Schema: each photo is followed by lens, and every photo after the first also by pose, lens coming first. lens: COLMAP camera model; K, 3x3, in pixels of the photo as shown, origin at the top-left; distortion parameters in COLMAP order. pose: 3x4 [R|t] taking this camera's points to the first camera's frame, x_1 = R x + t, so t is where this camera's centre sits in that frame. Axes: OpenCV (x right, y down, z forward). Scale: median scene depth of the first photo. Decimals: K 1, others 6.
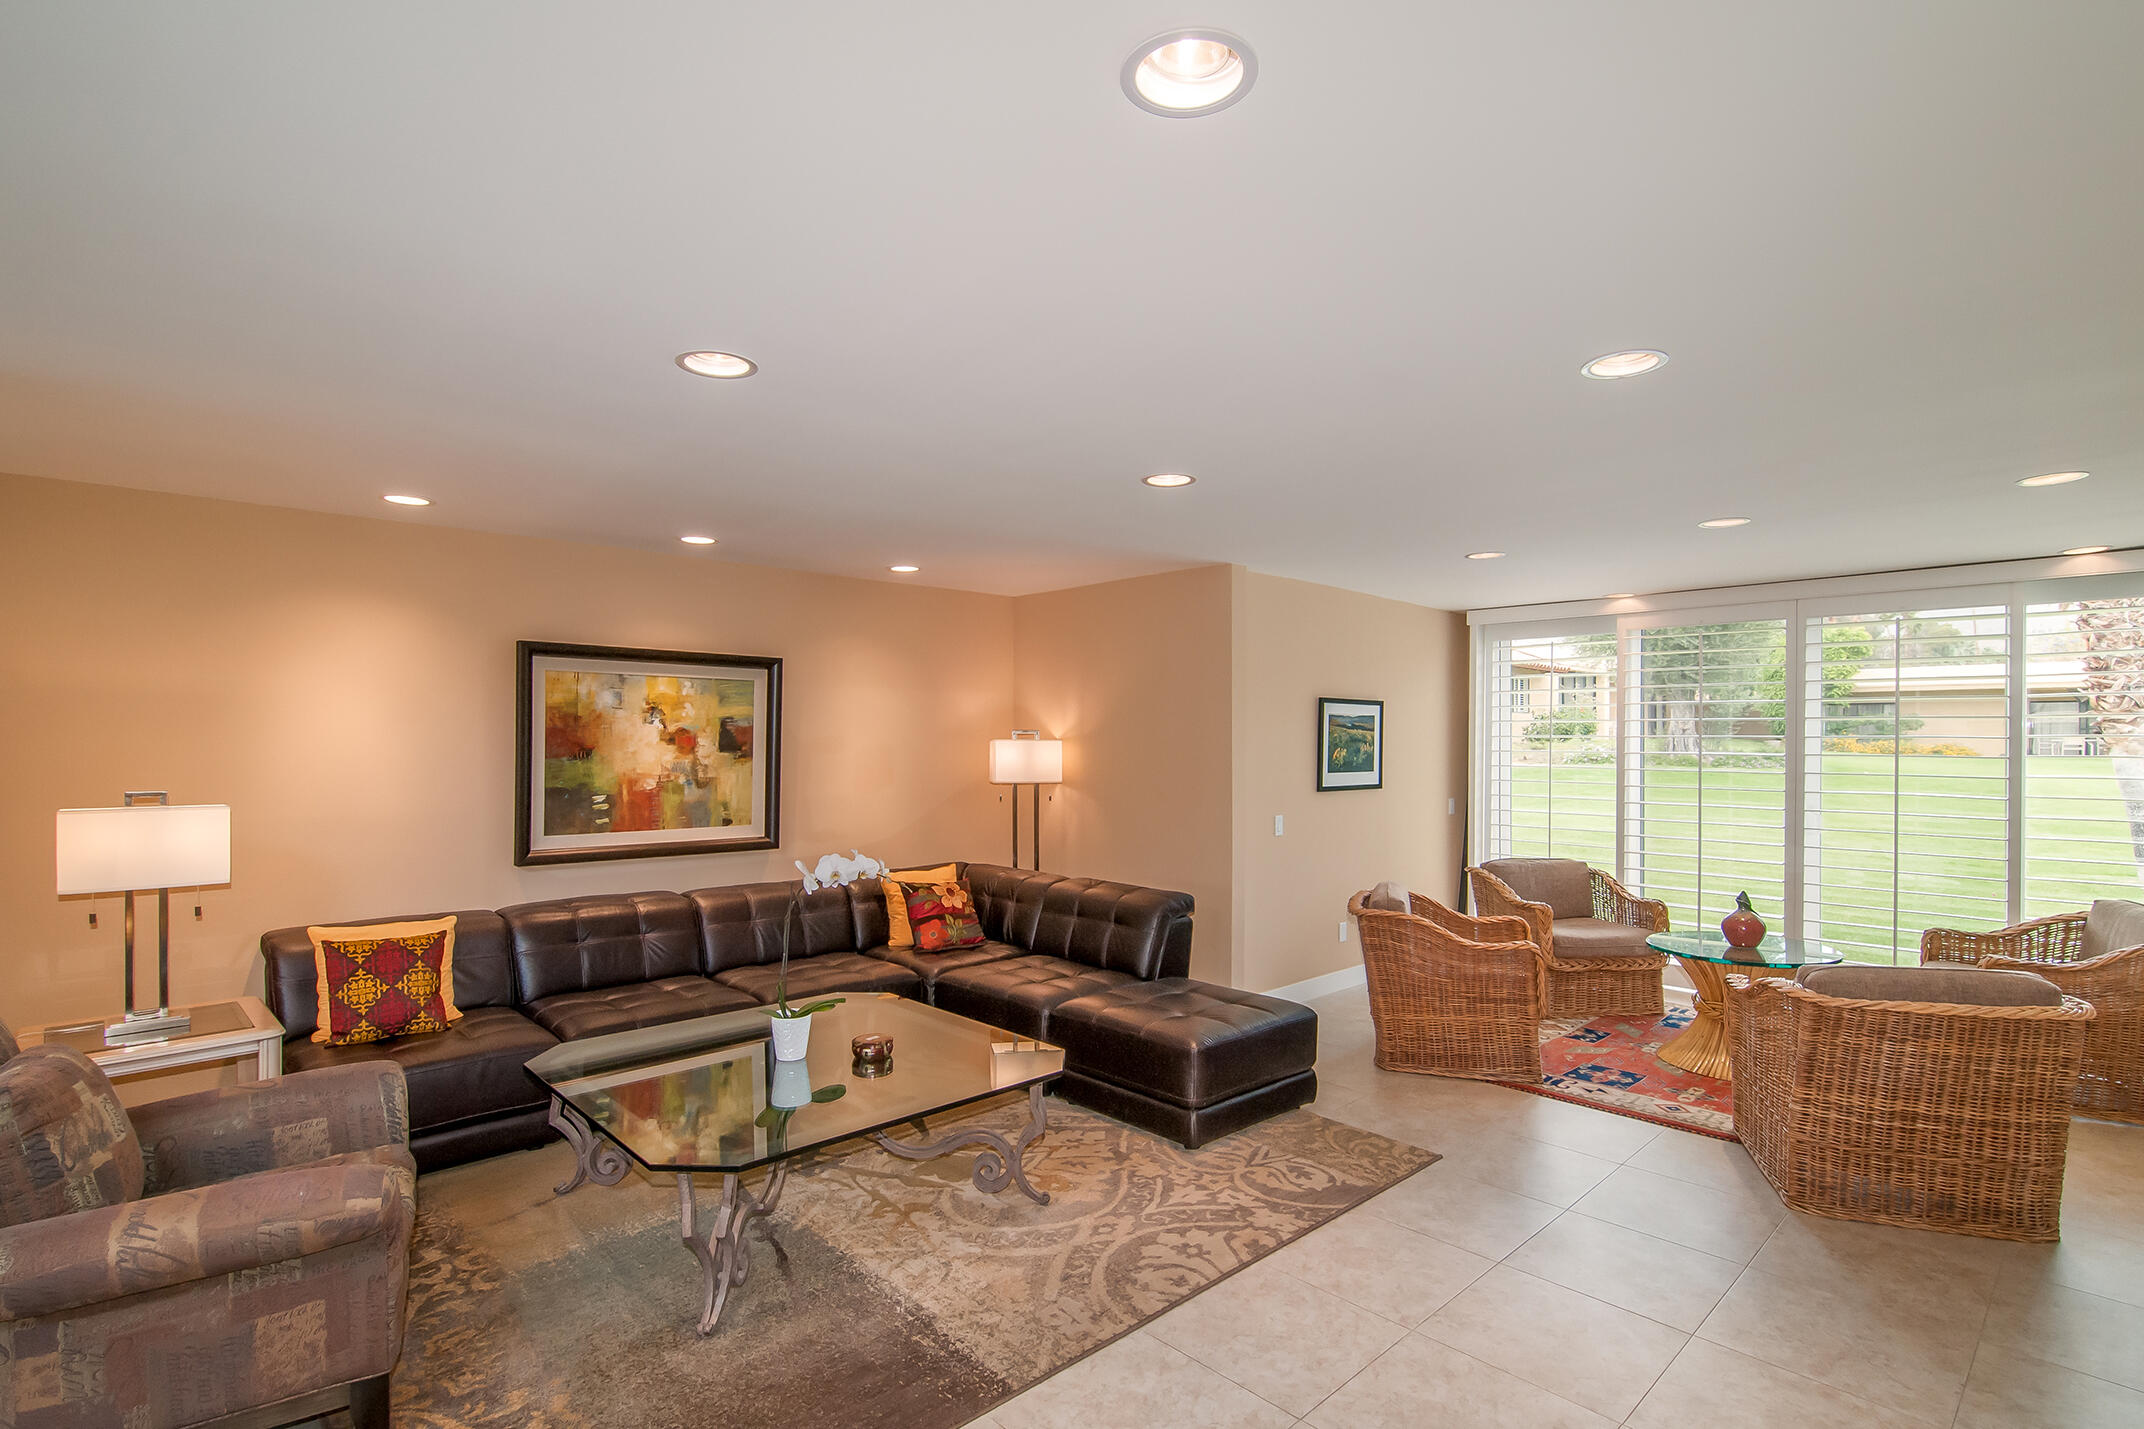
lens RADIAL K [[1038.9, 0, 1067.9], [0, 1038.9, 746.0], [0, 0, 1]] dist [-0.002175, 0.000165]
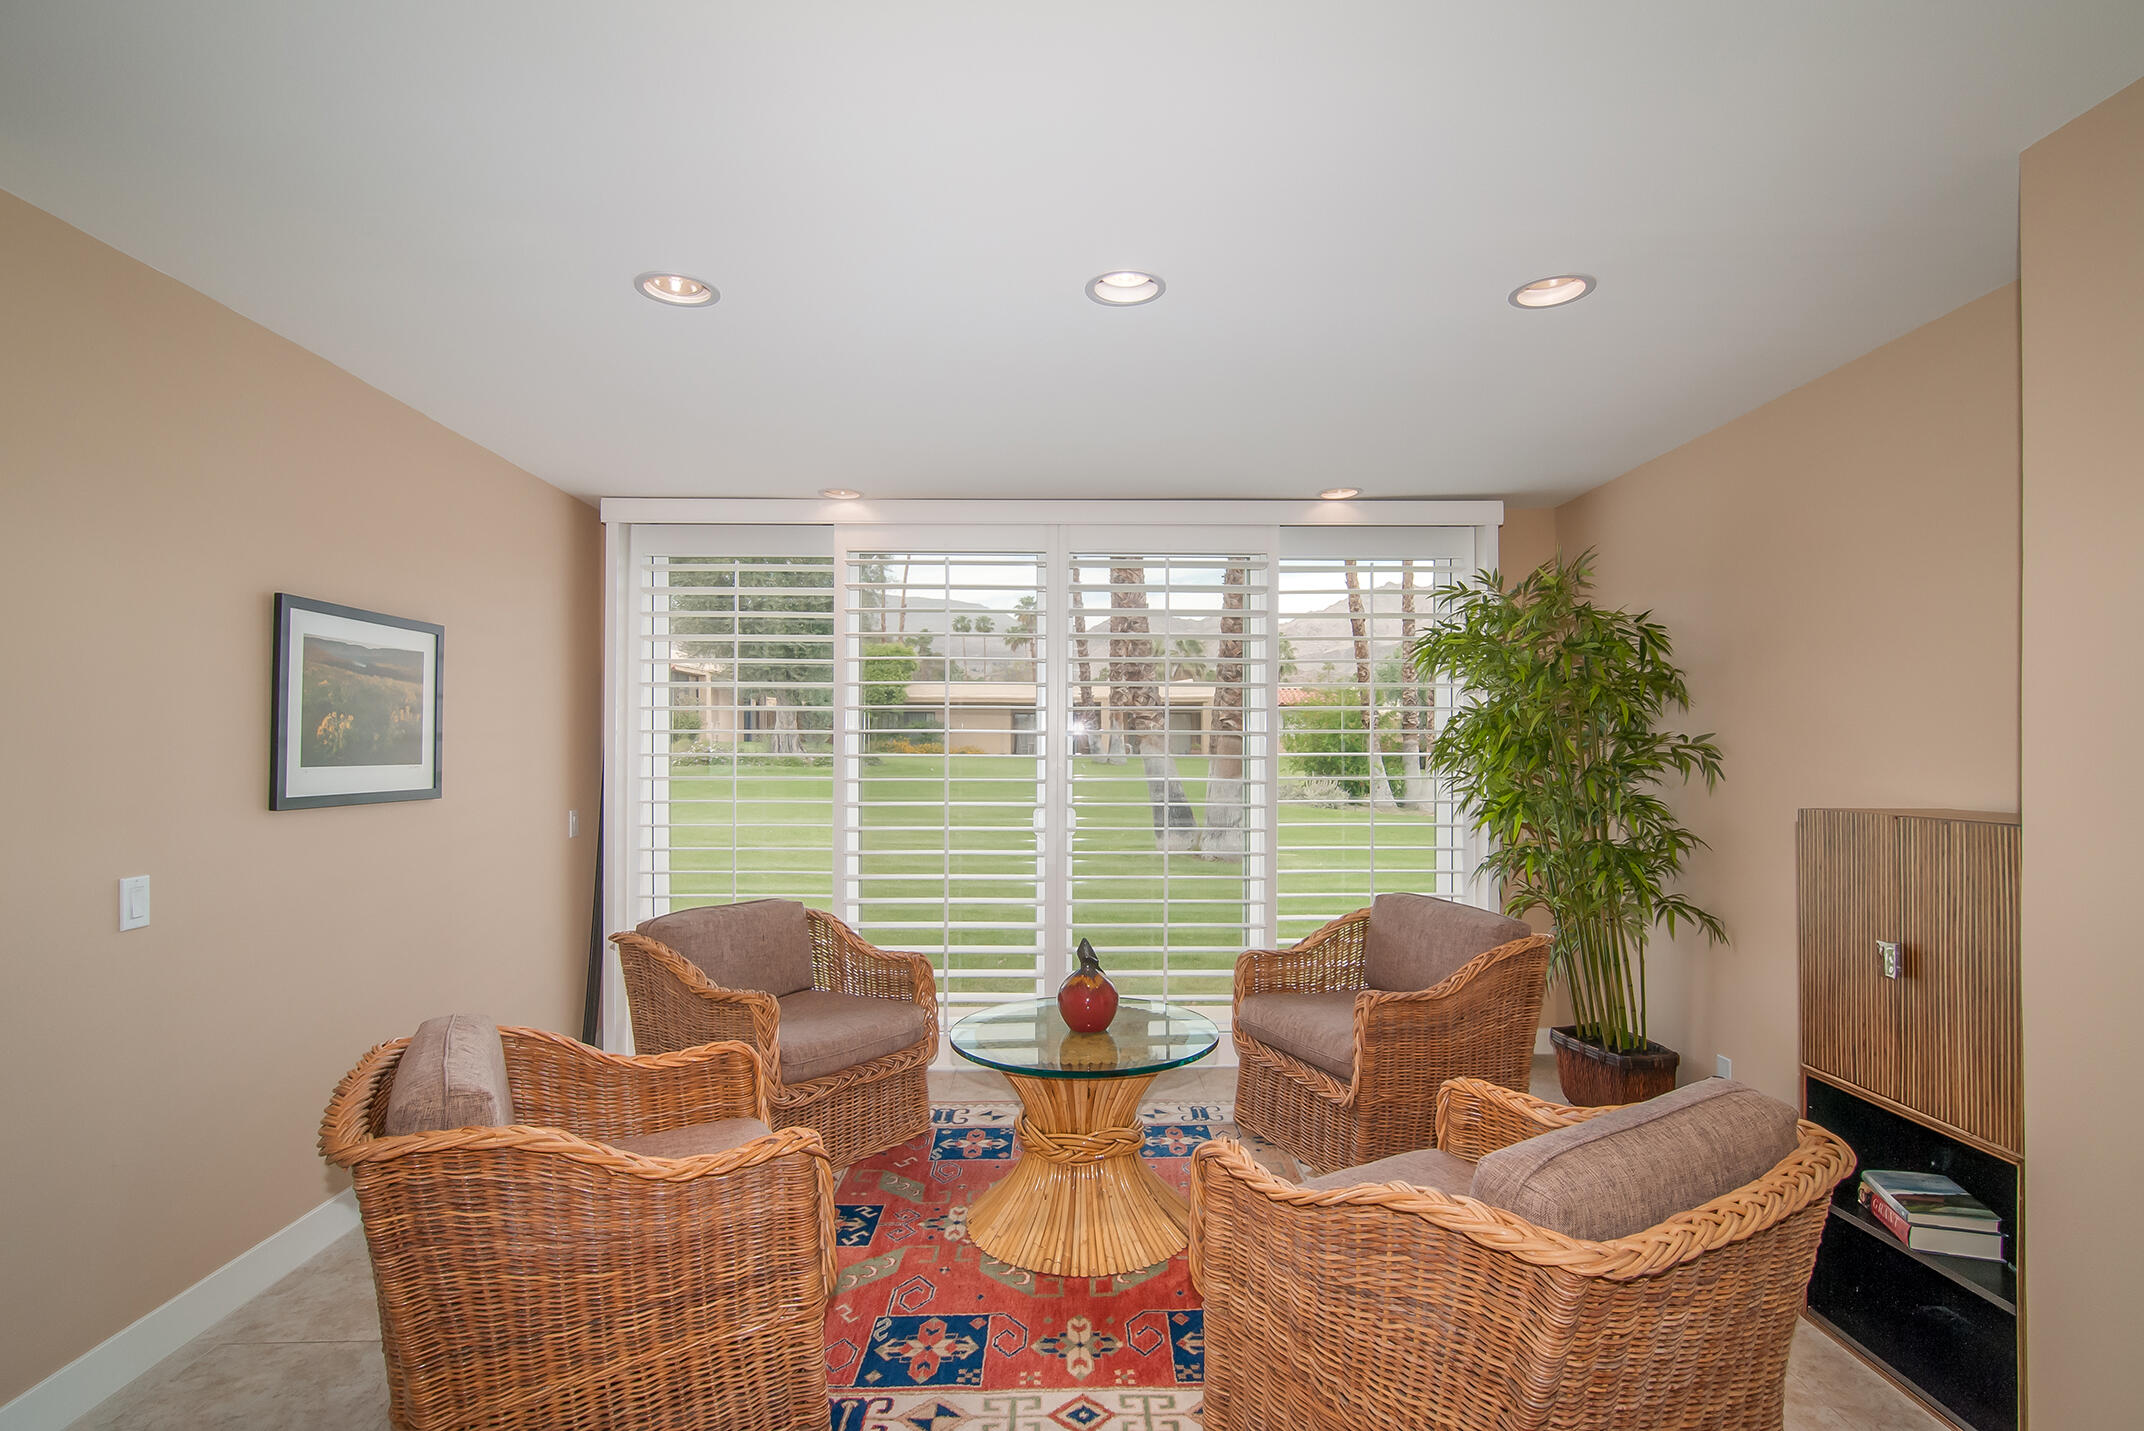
lens RADIAL K [[1038.9, 0, 1067.9], [0, 1038.9, 747.0], [0, 0, 1]] dist [-0.002175, 0.000165]
pose [[0.679502, -0.002470, 0.733670, 0.188816], [0.007176, 0.999969, -0.003279, 0.027072], [-0.733639, 0.007492, 0.679499, 0.585763]]
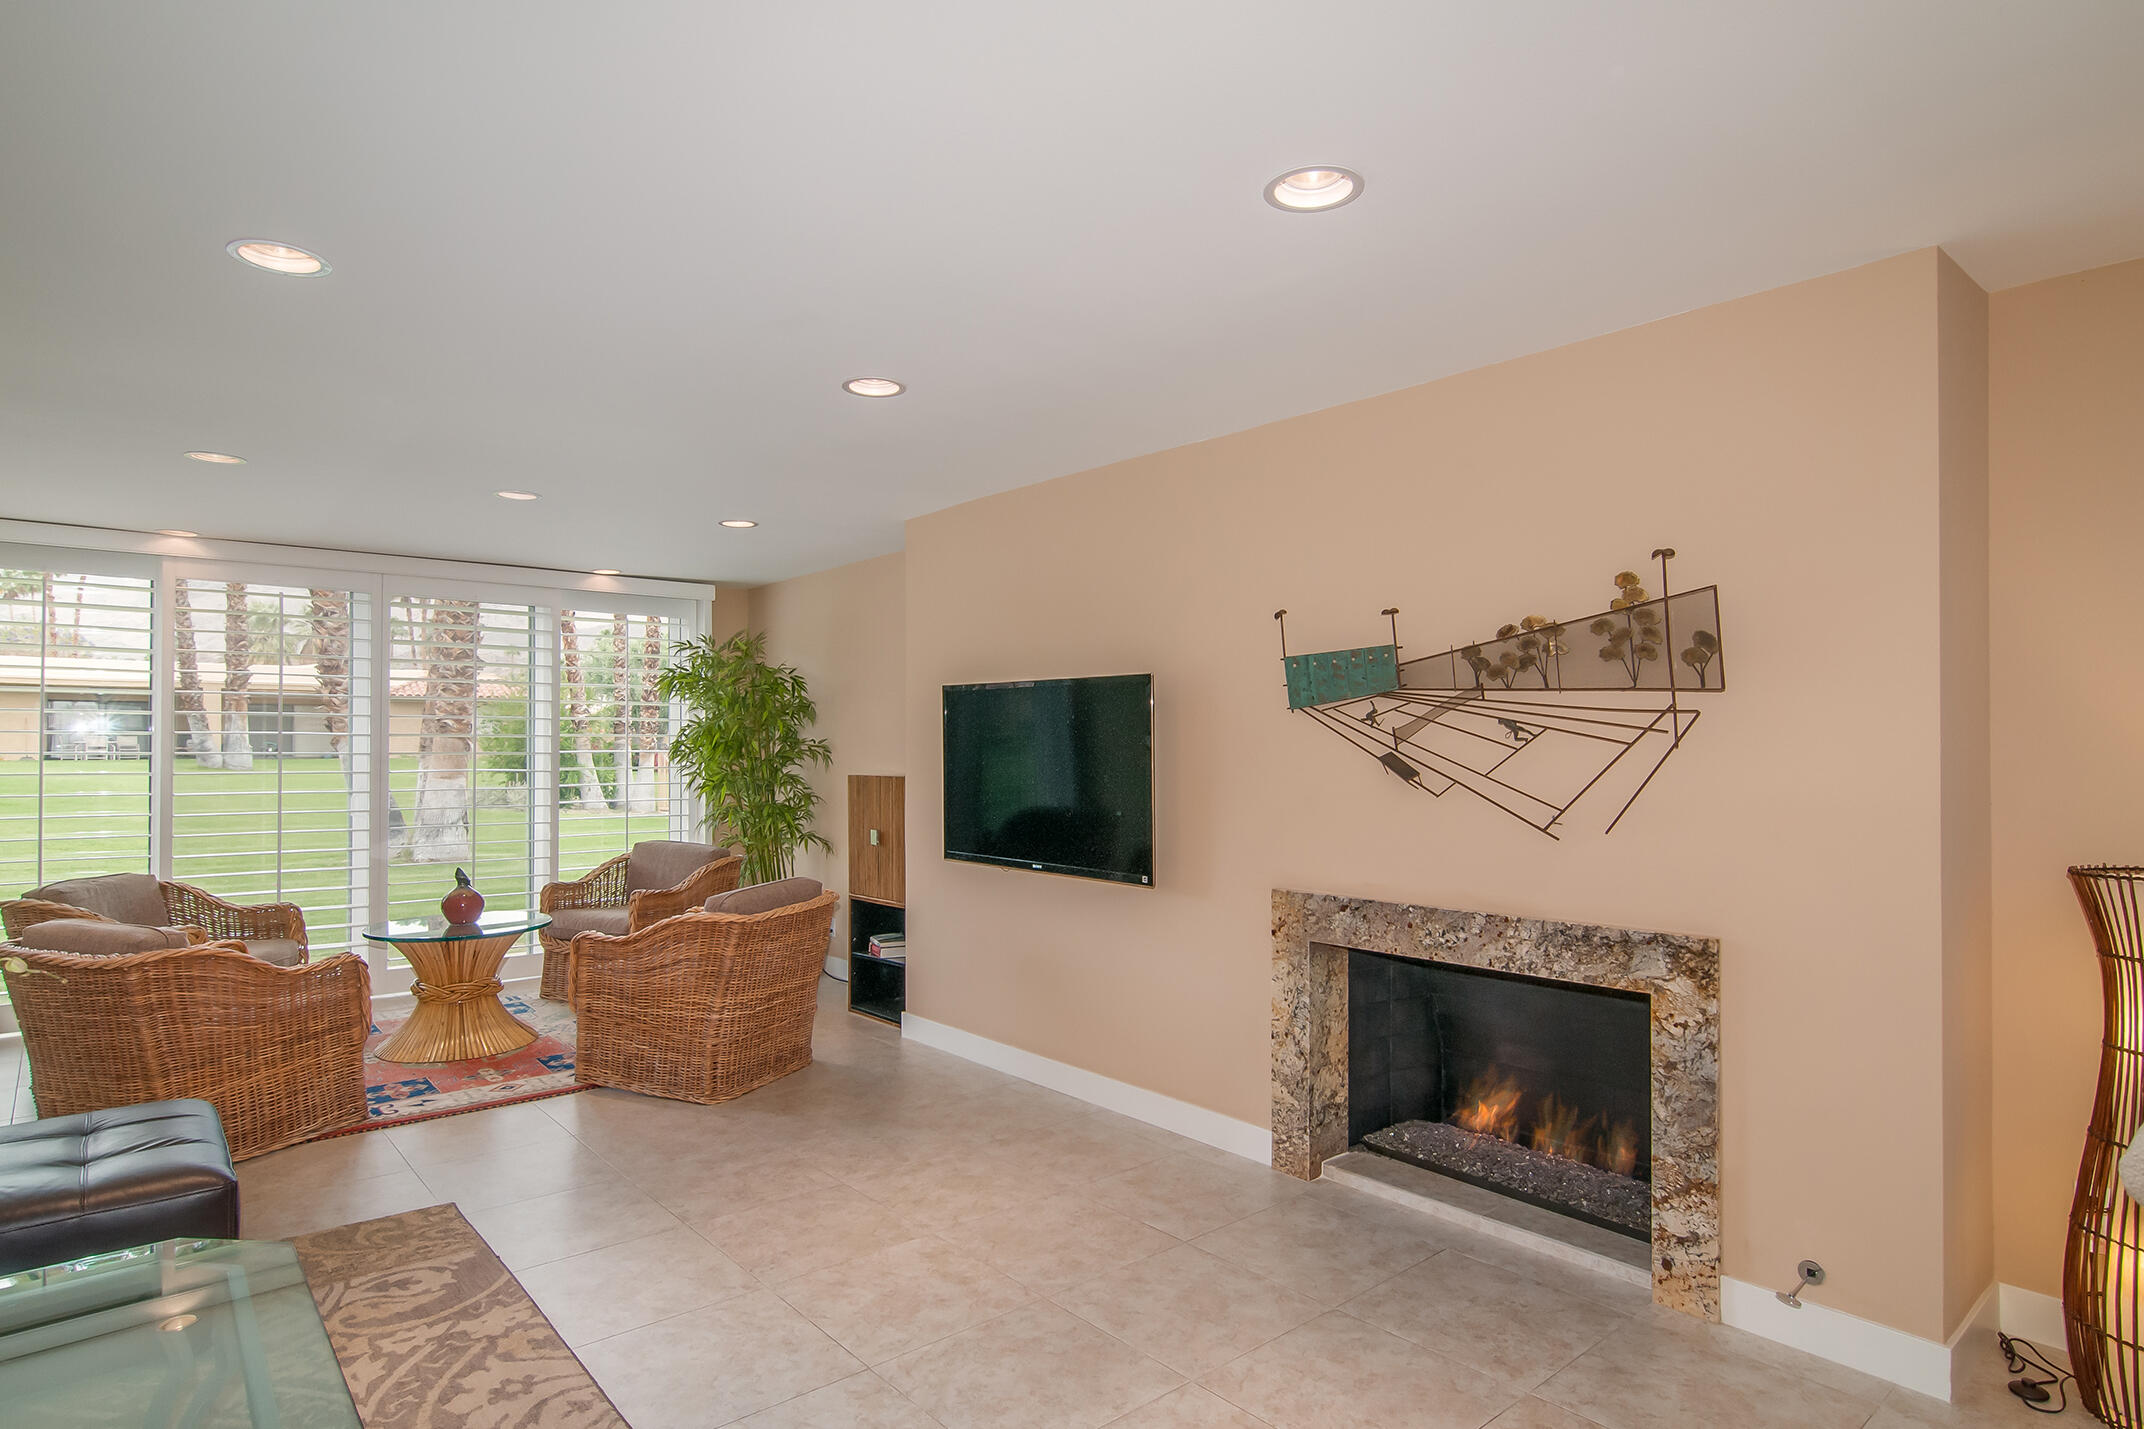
lens RADIAL K [[1165.3, 0, 1080.2], [0, 1165.3, 742.3], [0, 0, 1]] dist [-0.000520, -0.000470]
pose [[0.044945, 0.001381, 0.998989, -0.426705], [0.007366, 0.999971, -0.001713, 0.027732], [-0.998962, 0.007436, 0.044933, 0.363174]]
